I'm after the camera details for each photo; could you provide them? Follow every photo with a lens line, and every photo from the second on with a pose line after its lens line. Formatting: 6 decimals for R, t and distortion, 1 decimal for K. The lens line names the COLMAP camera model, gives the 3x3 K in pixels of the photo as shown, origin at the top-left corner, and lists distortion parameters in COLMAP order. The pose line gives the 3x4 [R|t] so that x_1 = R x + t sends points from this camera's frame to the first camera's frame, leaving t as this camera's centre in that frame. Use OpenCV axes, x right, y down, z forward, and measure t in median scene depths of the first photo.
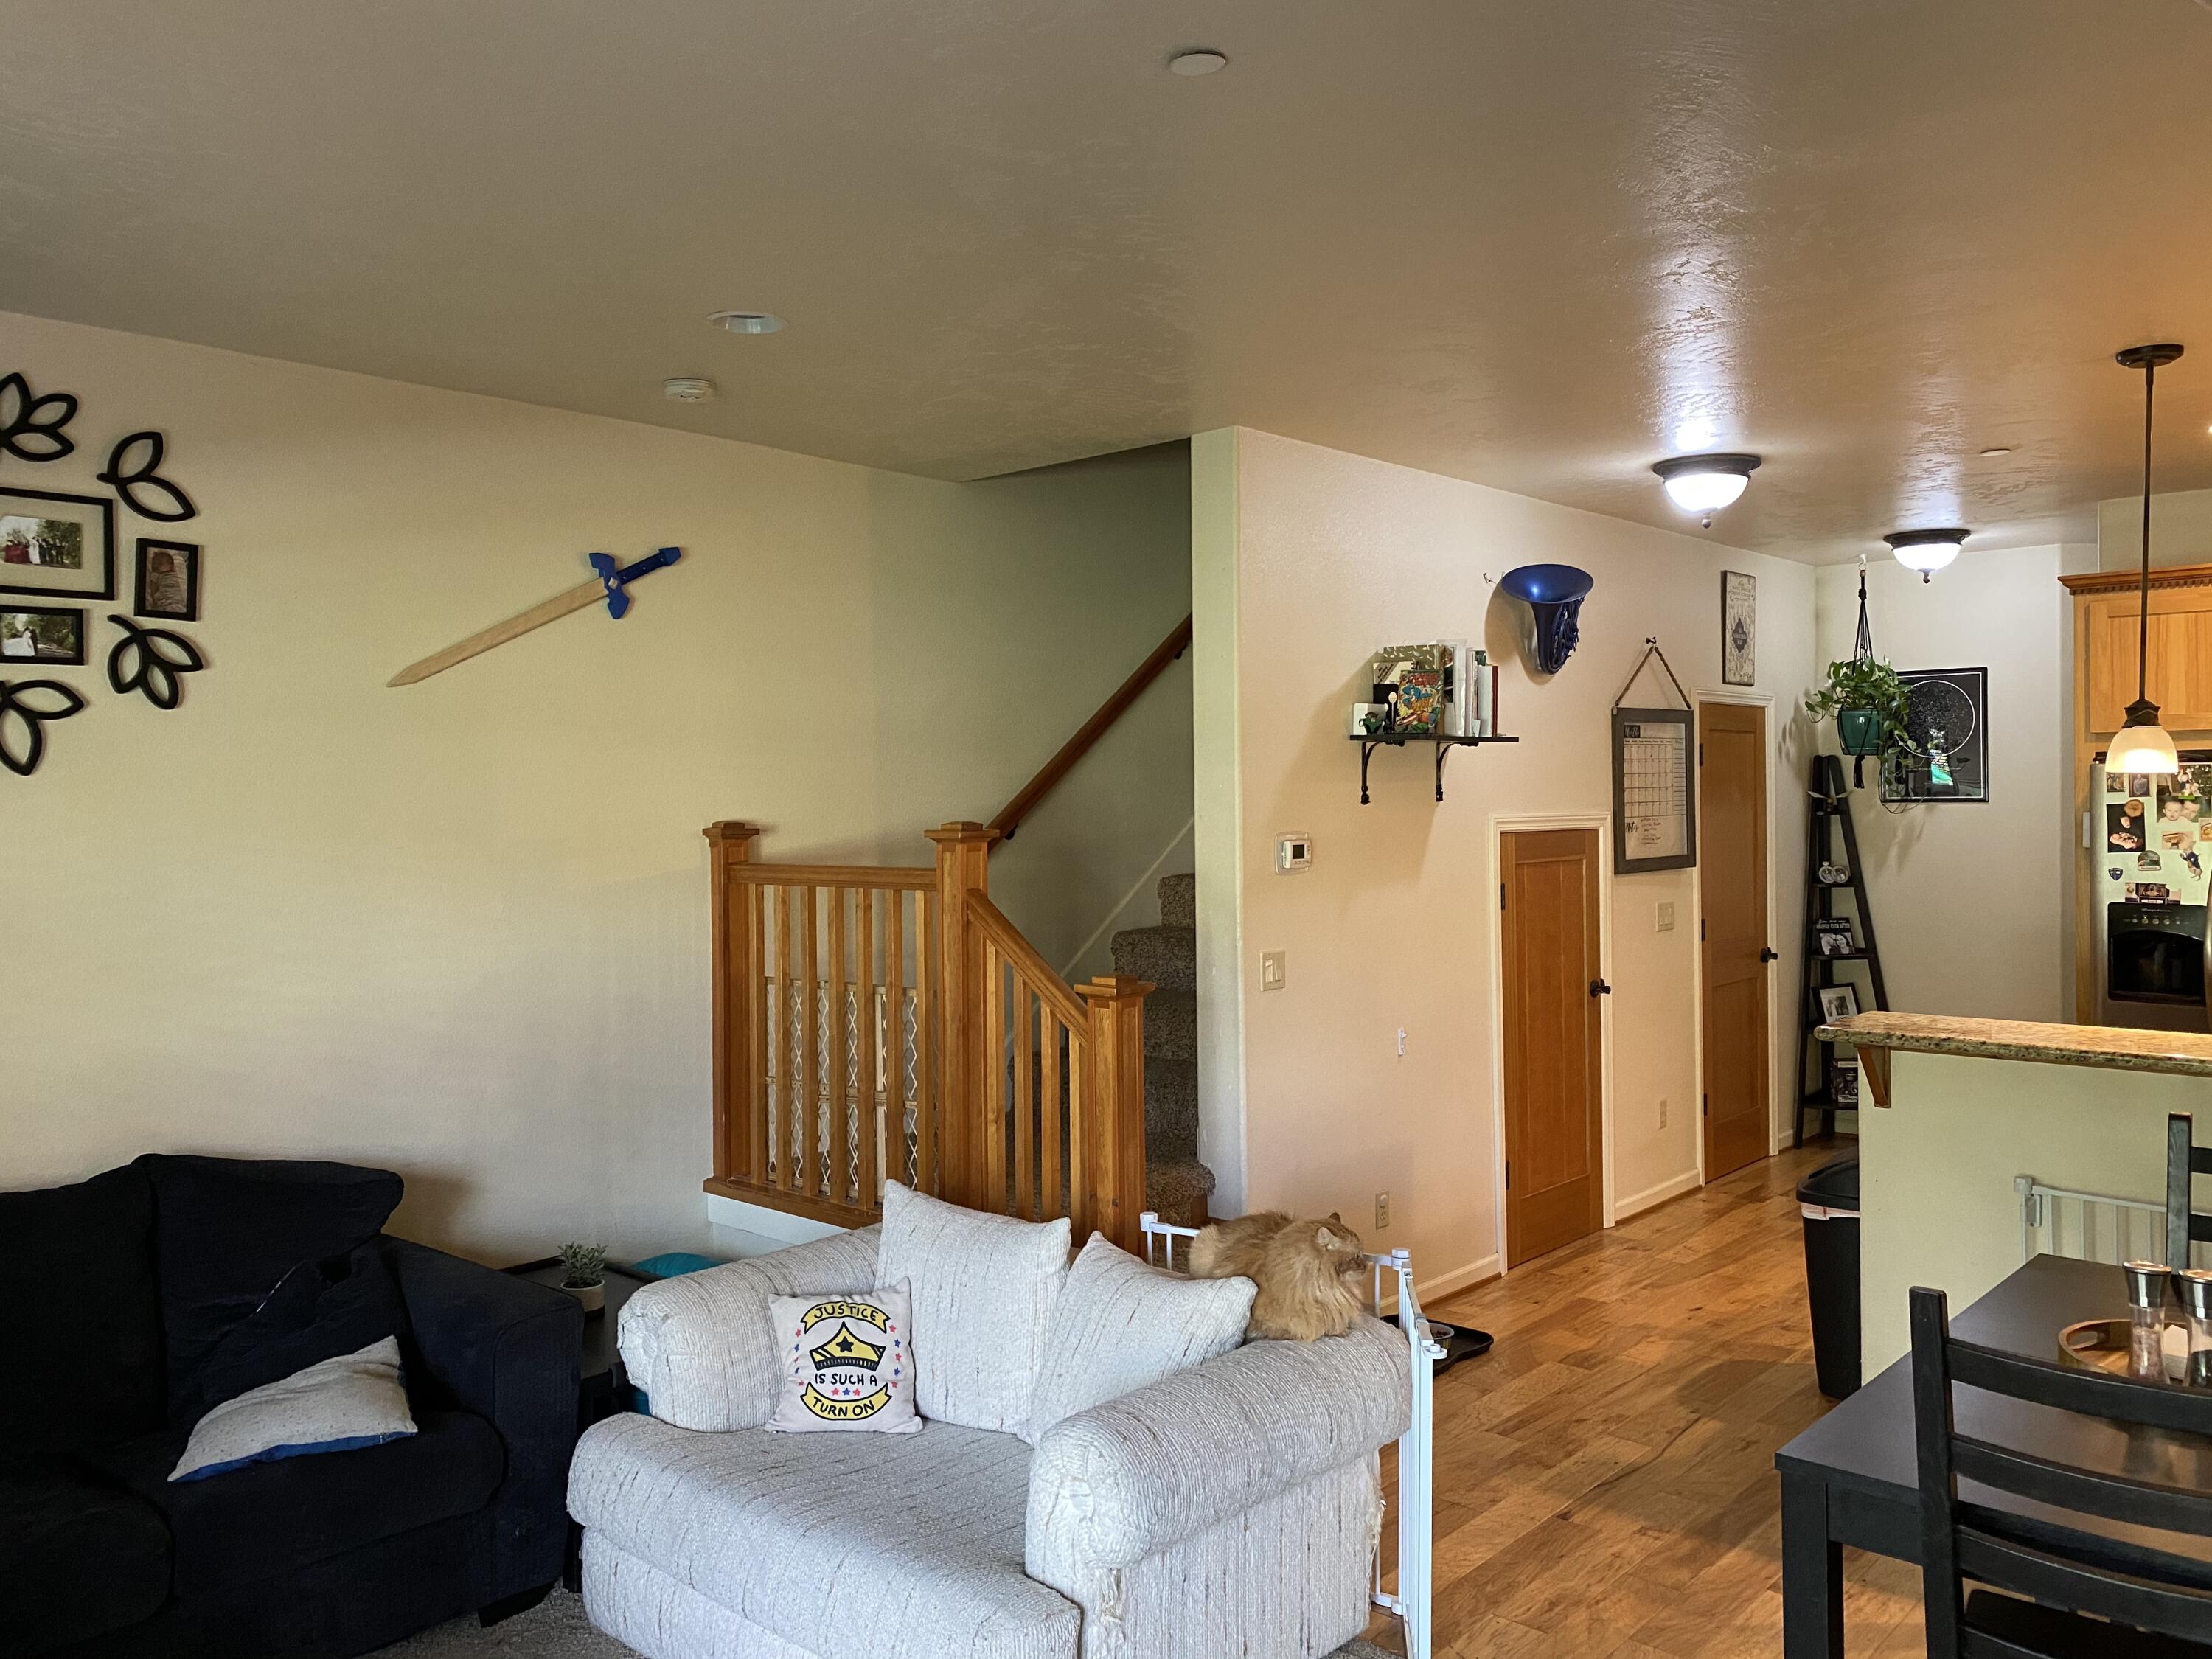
lens RADIAL K [[1679.4, 0, 1105.2], [0, 1679.4, 812.7], [0, 0, 1]] dist [0.052814, -0.075307]
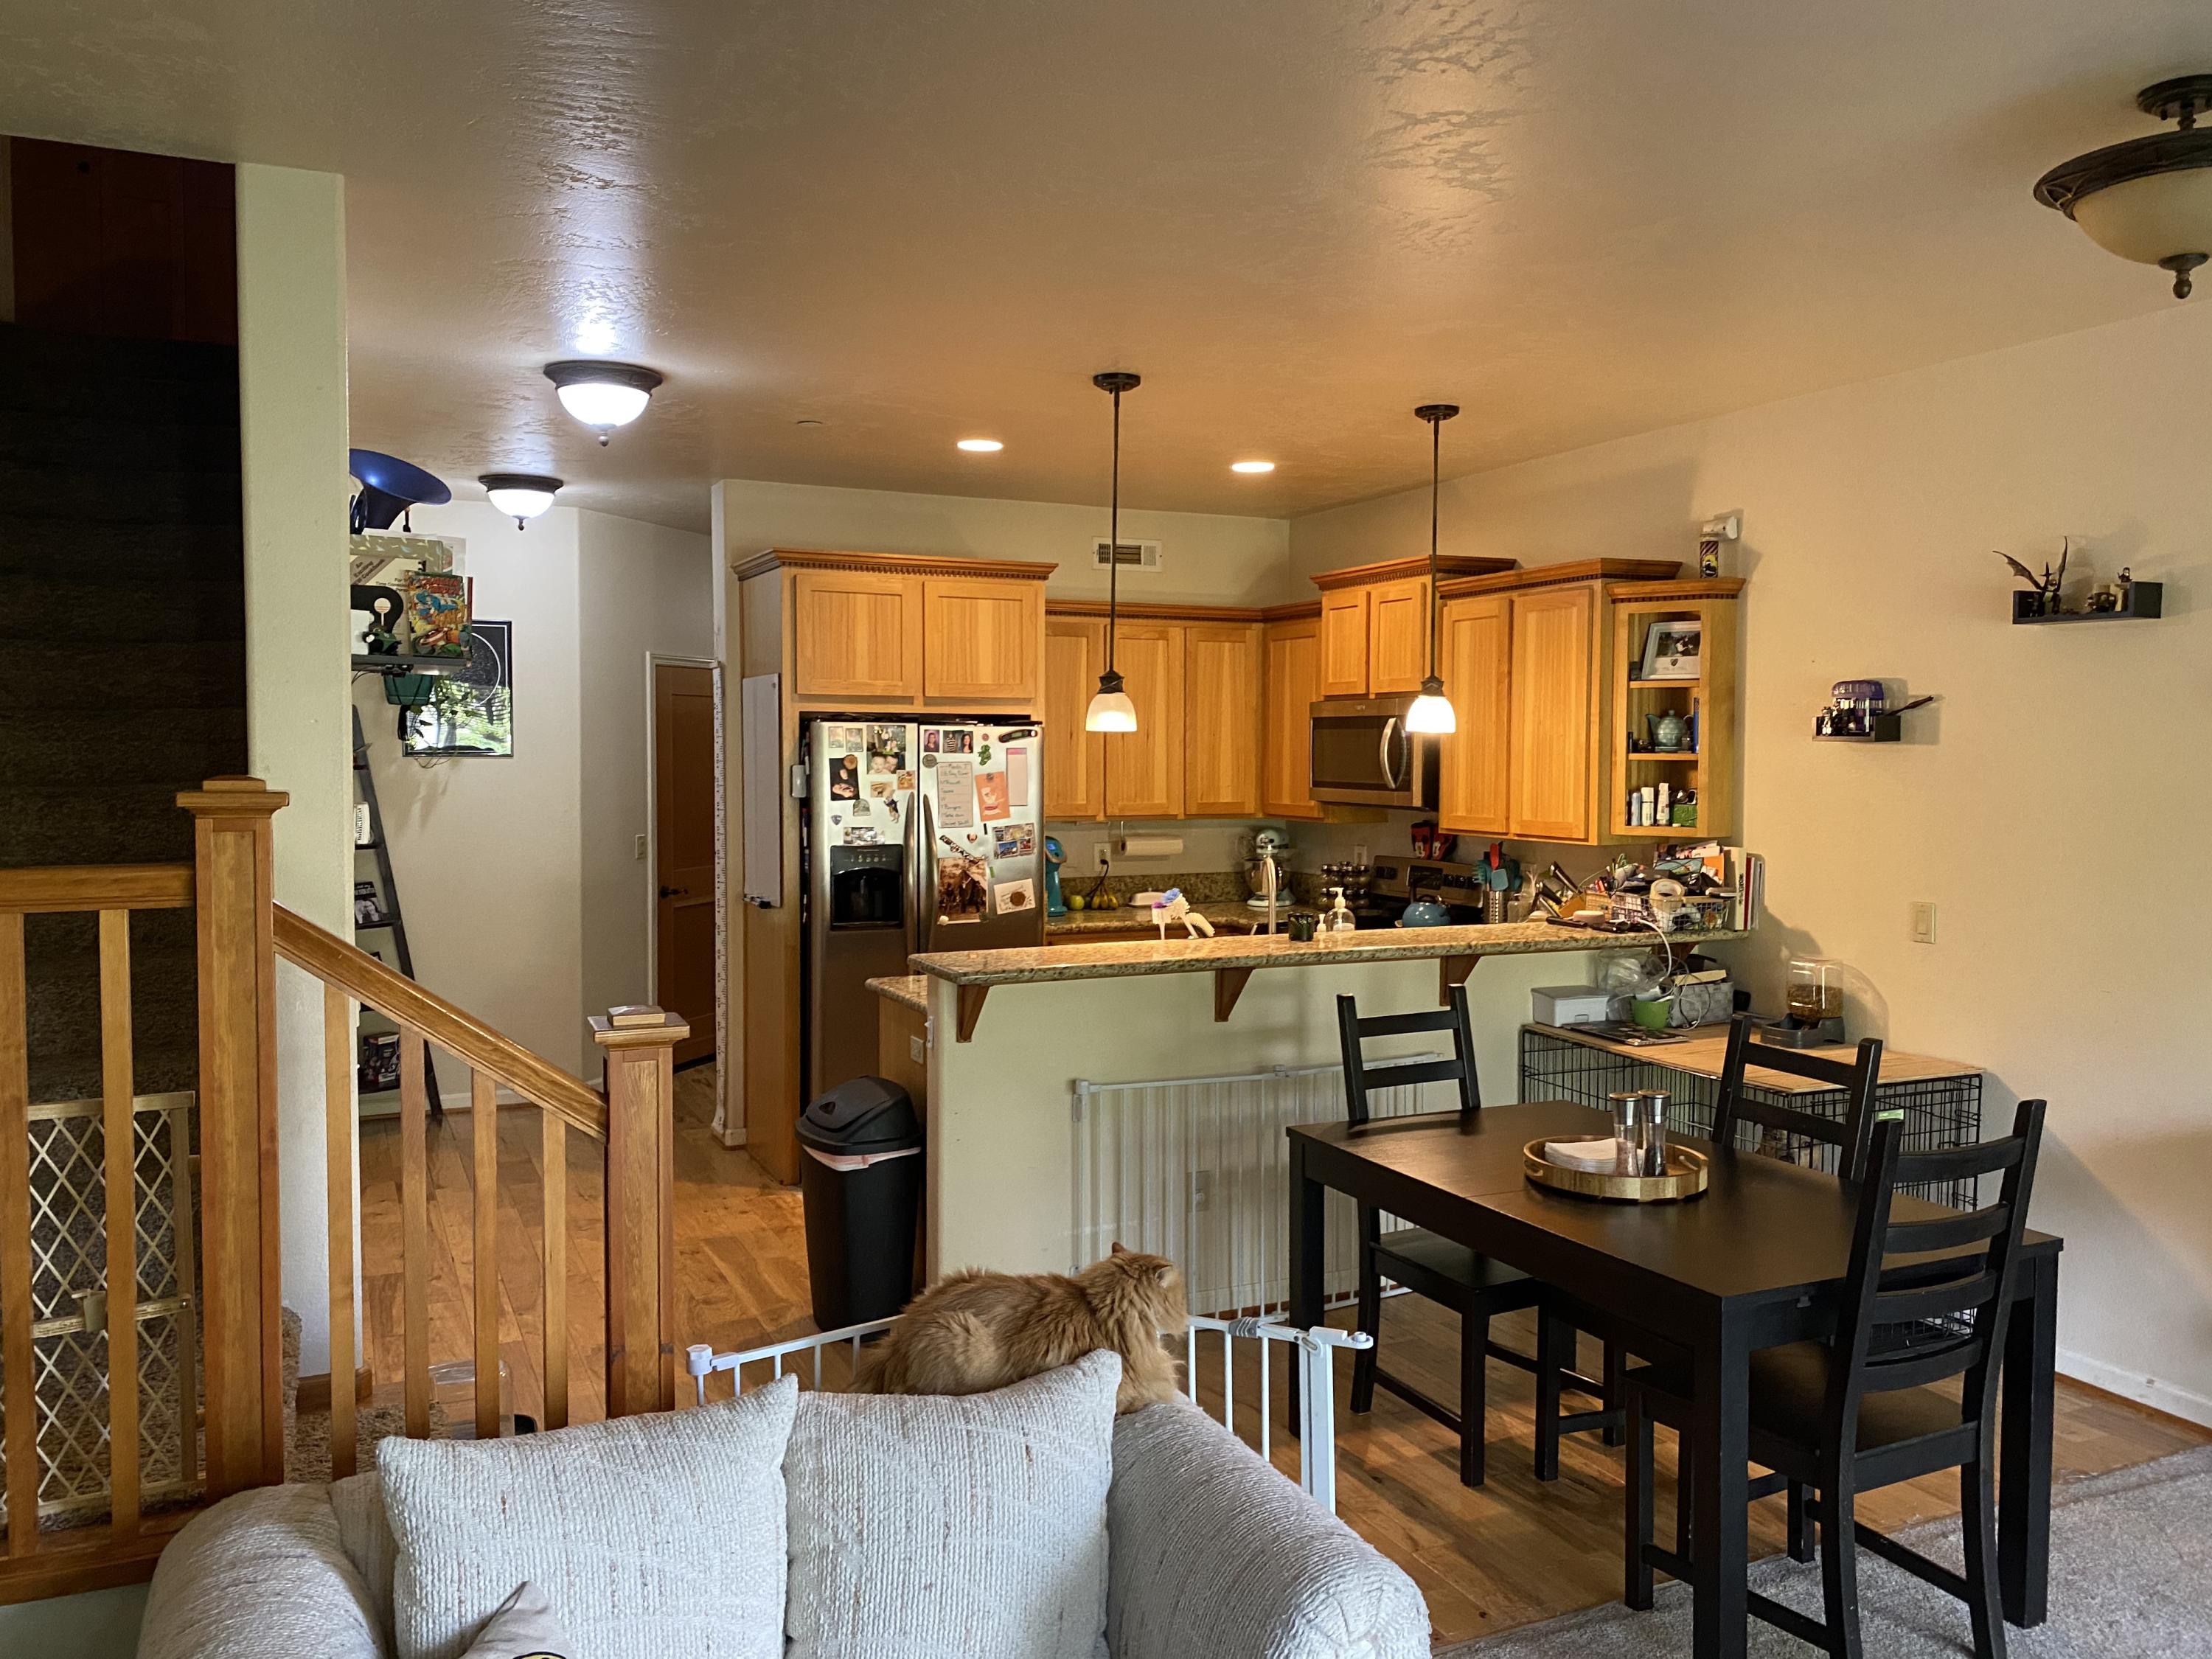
lens RADIAL K [[1679.4, 0, 1107.4], [0, 1679.4, 826.3], [0, 0, 1]] dist [0.052814, -0.075307]
pose [[0.391112, -0.031894, 0.919790, -0.364776], [0.002767, 0.999436, 0.033479, 0.003310], [-0.920339, -0.010549, 0.390979, 0.399908]]
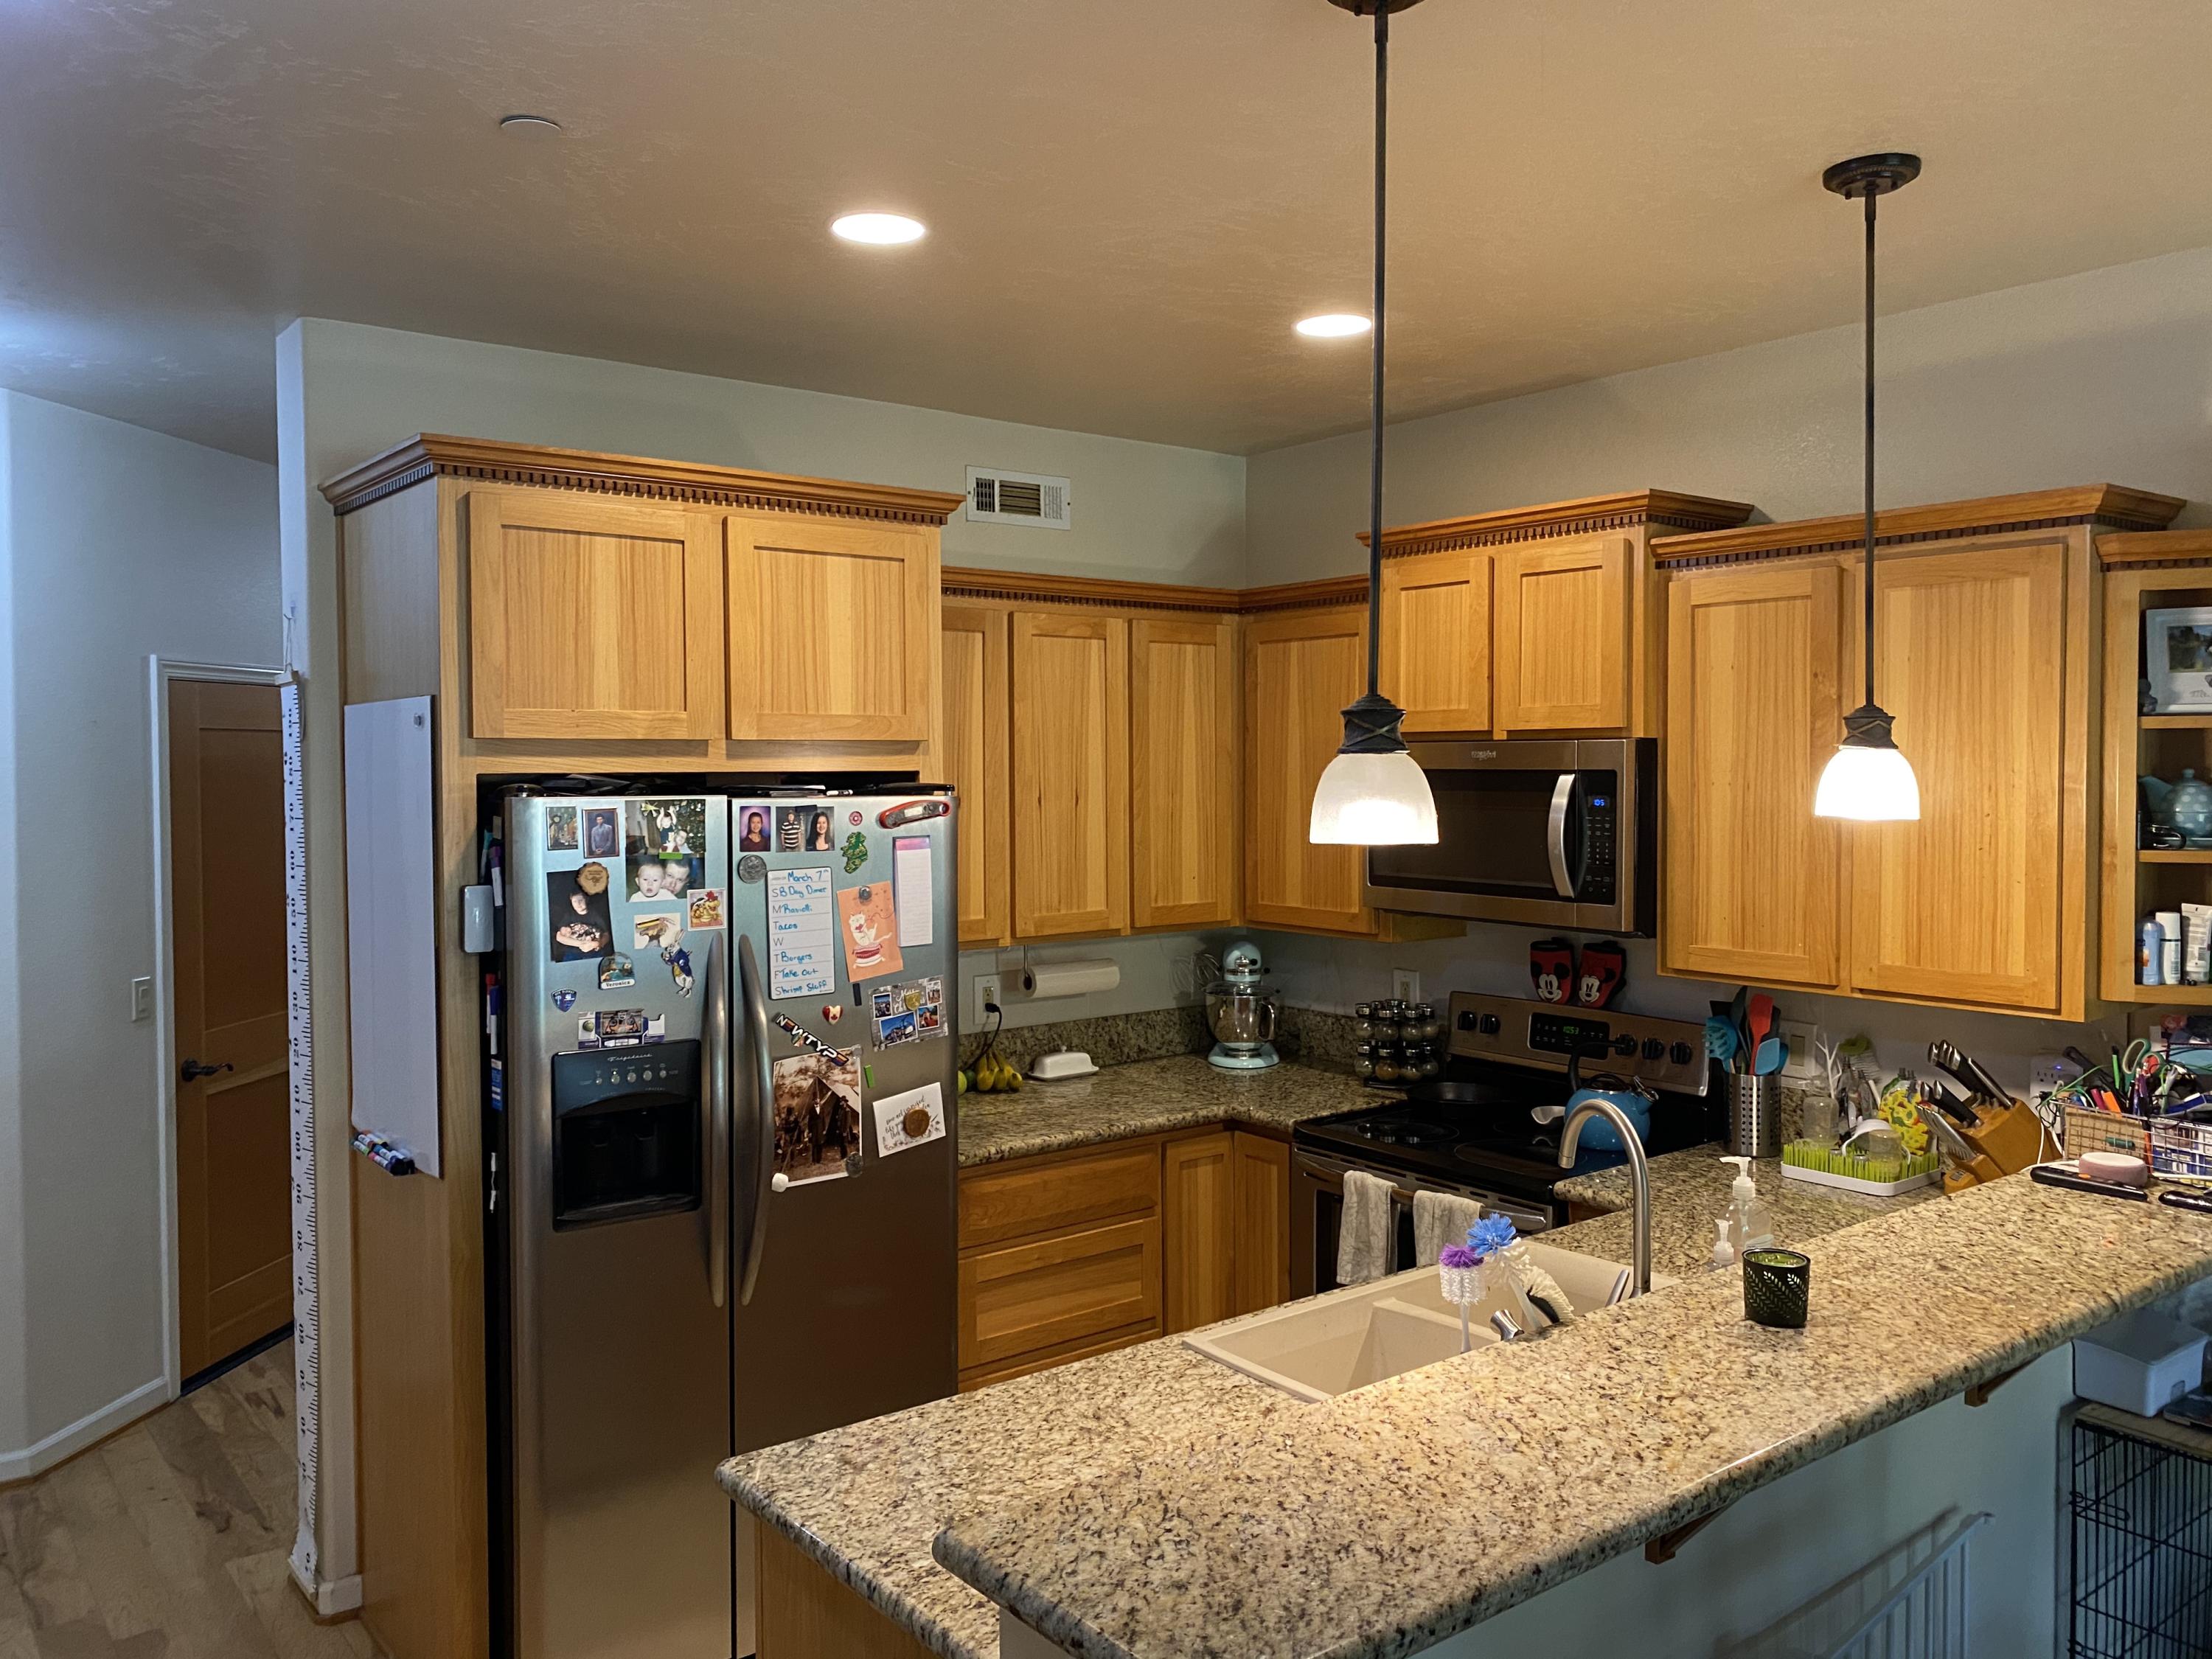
lens RADIAL K [[1679.4, 0, 1097.6], [0, 1679.4, 813.3], [0, 0, 1]] dist [0.052814, -0.075307]
pose [[0.174368, -0.022005, 0.984435, 0.093292], [0.013225, 0.999712, 0.020004, -0.032758], [-0.984592, 0.009531, 0.174609, 0.741504]]
